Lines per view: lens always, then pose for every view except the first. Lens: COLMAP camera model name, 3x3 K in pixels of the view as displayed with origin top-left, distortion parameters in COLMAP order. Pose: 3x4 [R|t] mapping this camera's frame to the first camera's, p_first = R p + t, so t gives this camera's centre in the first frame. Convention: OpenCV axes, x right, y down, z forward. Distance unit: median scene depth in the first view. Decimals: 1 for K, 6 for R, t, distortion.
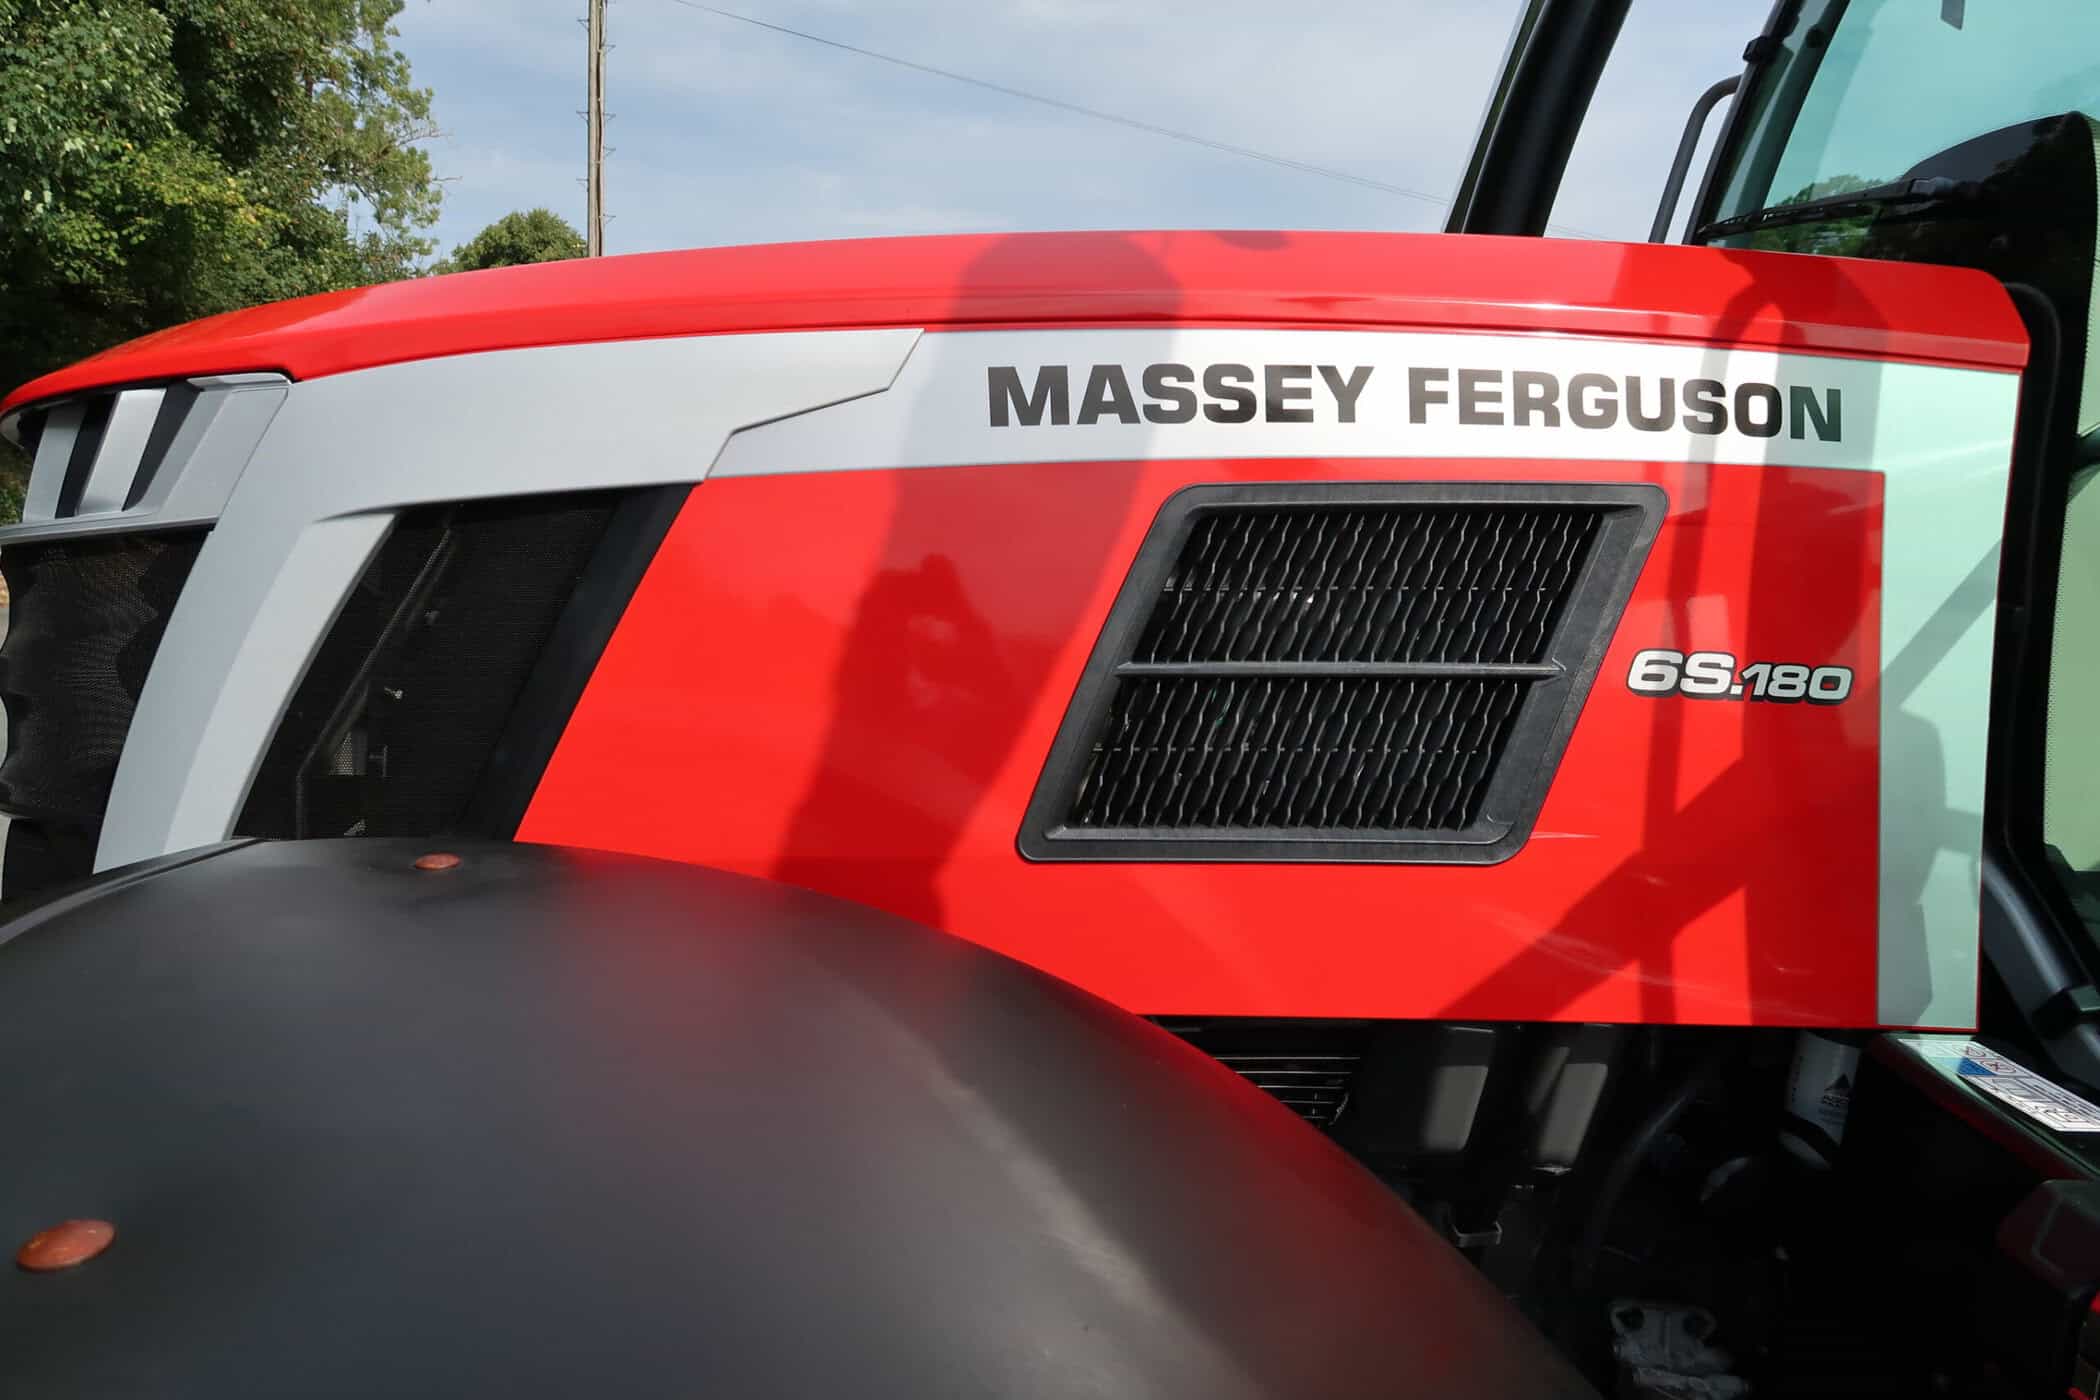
lens RADIAL K [[1466.5, 0, 1079.9], [0, 1466.5, 695.8], [0, 0, 1]] dist [-0.021802, 0.008892]
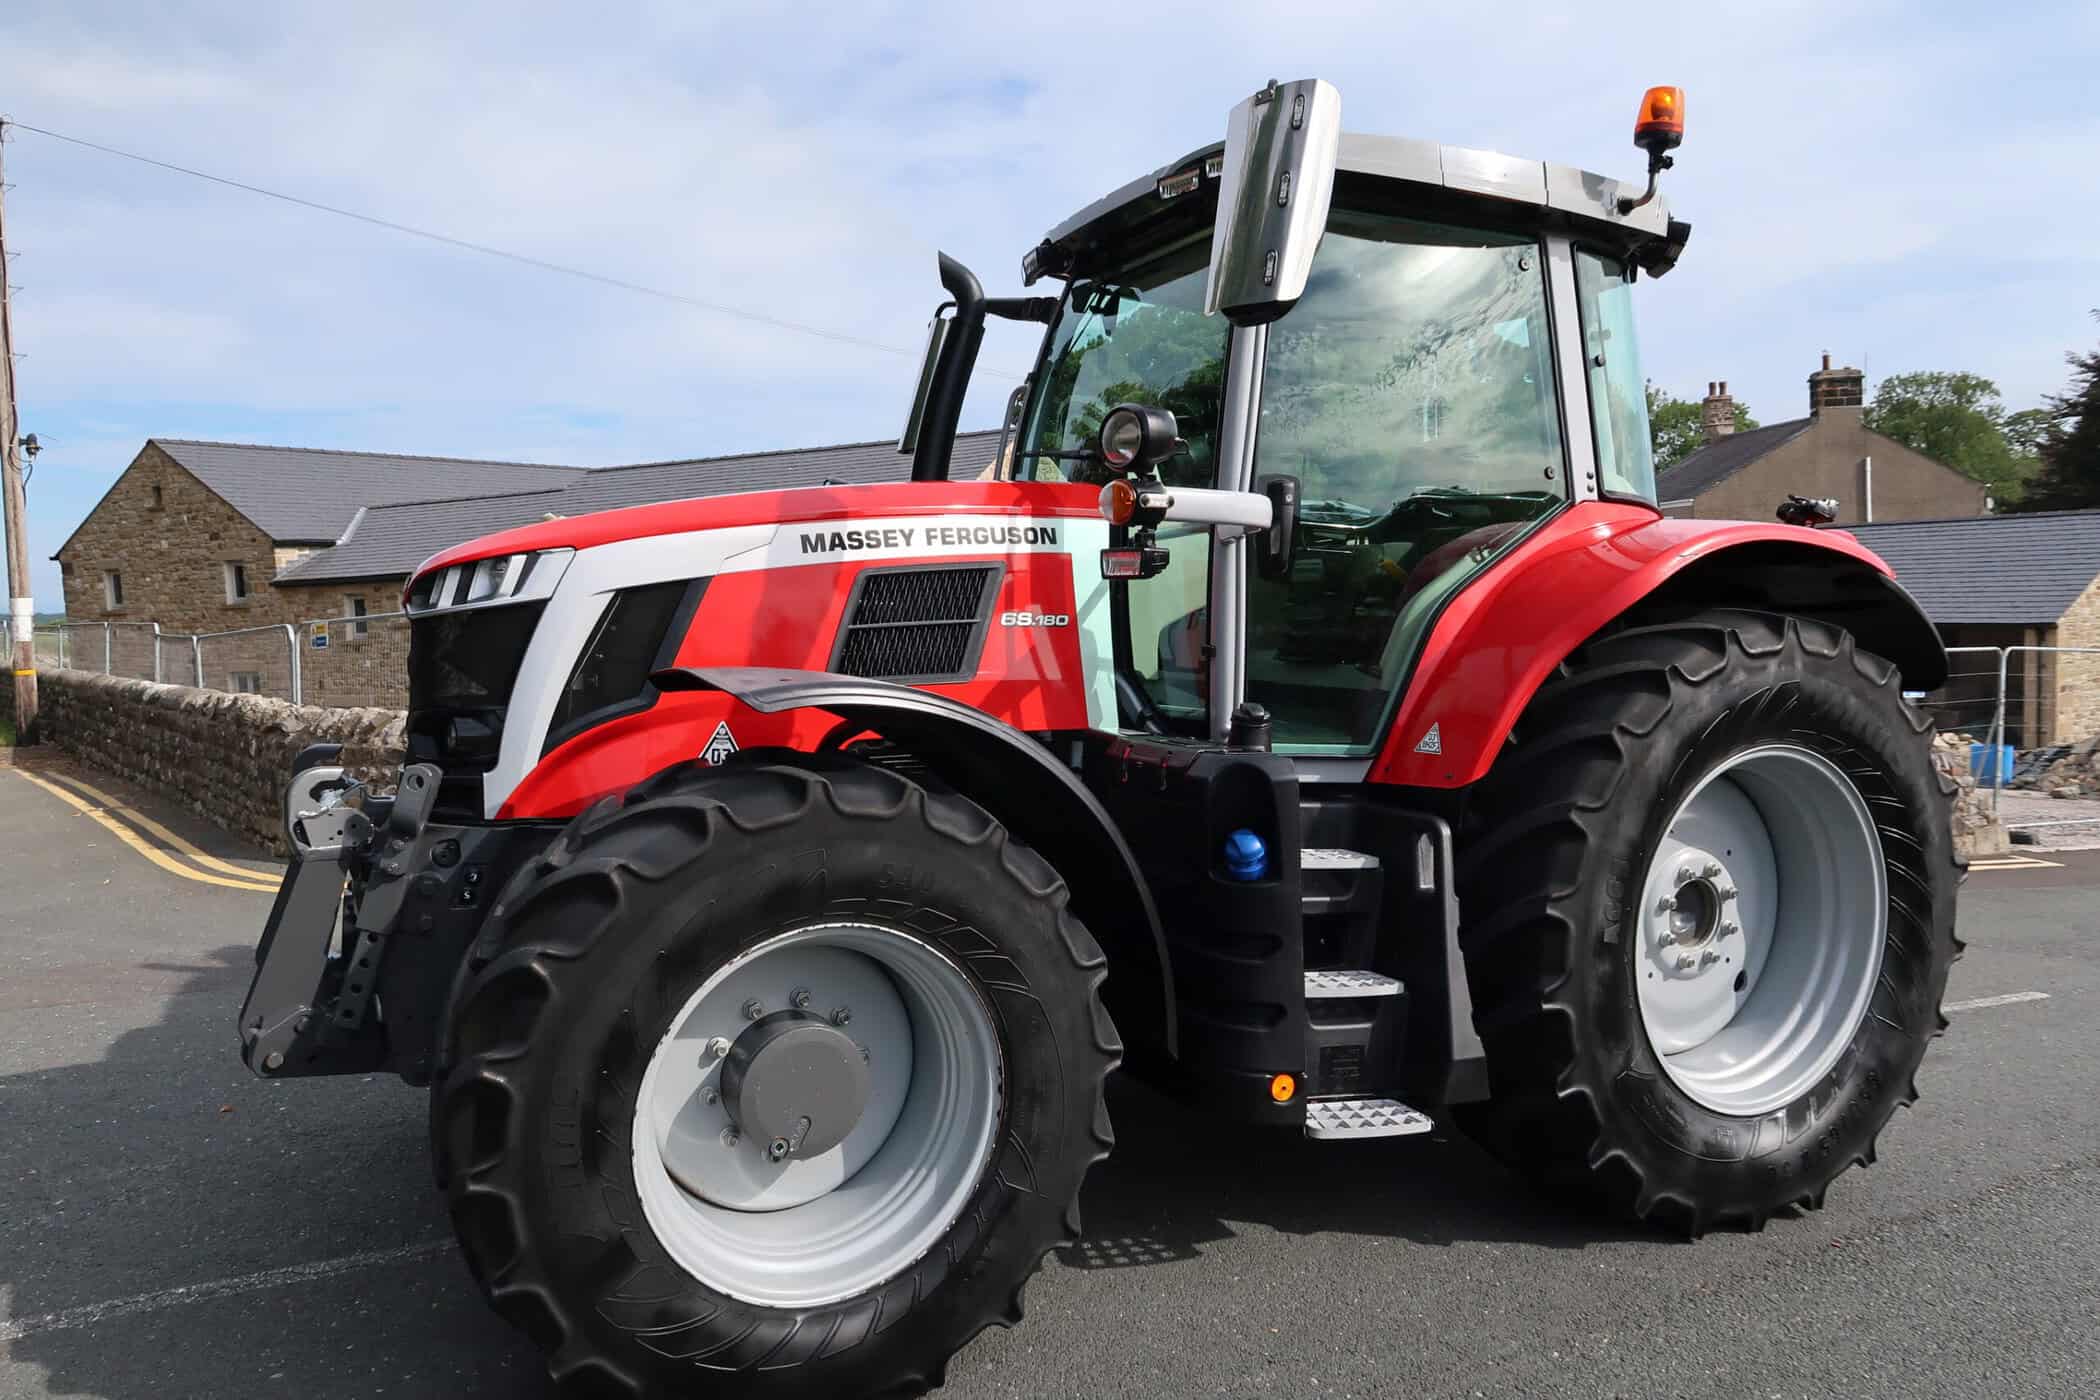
lens RADIAL K [[1429.0, 0, 1049.1], [0, 1429.0, 710.6], [0, 0, 1]] dist [-0.020438, 0.005784]
pose [[0.926564, -0.090670, 0.365046, -0.691563], [0.114463, 0.992451, -0.044026, 0.335242], [-0.358298, 0.082577, 0.929948, -1.943344]]
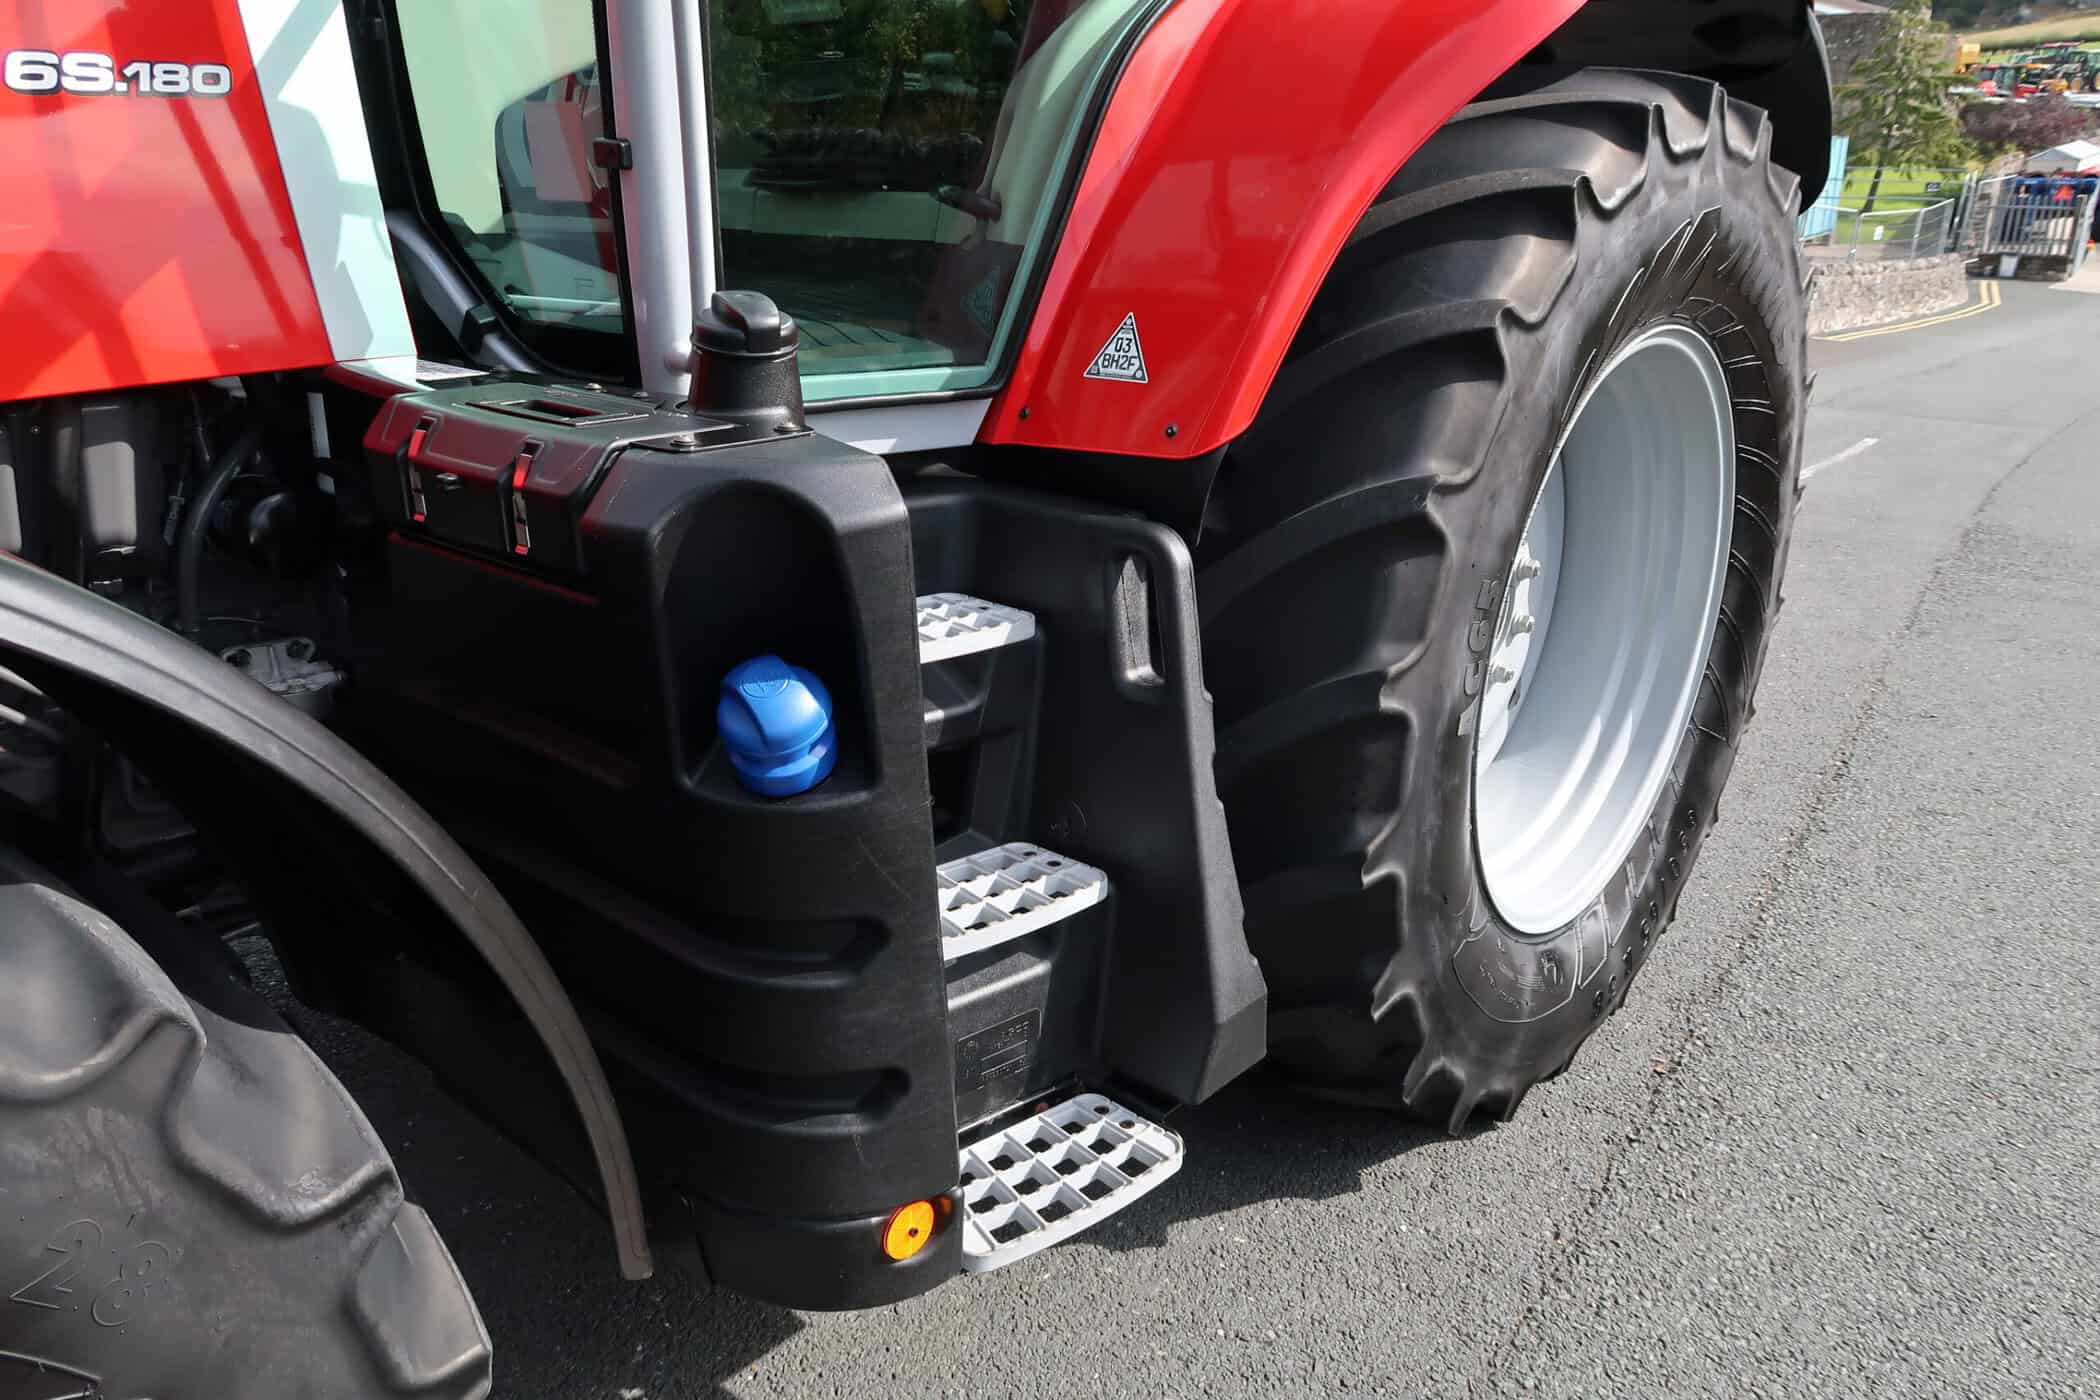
lens RADIAL K [[1439.7, 0, 1042.9], [0, 1439.7, 698.9], [0, 0, 1]] dist [-0.021942, 0.002964]
pose [[0.723432, -0.311737, 0.616008, 0.135402], [0.153454, 0.942540, 0.296767, 0.242116], [-0.673125, -0.120162, 0.729701, -0.398363]]
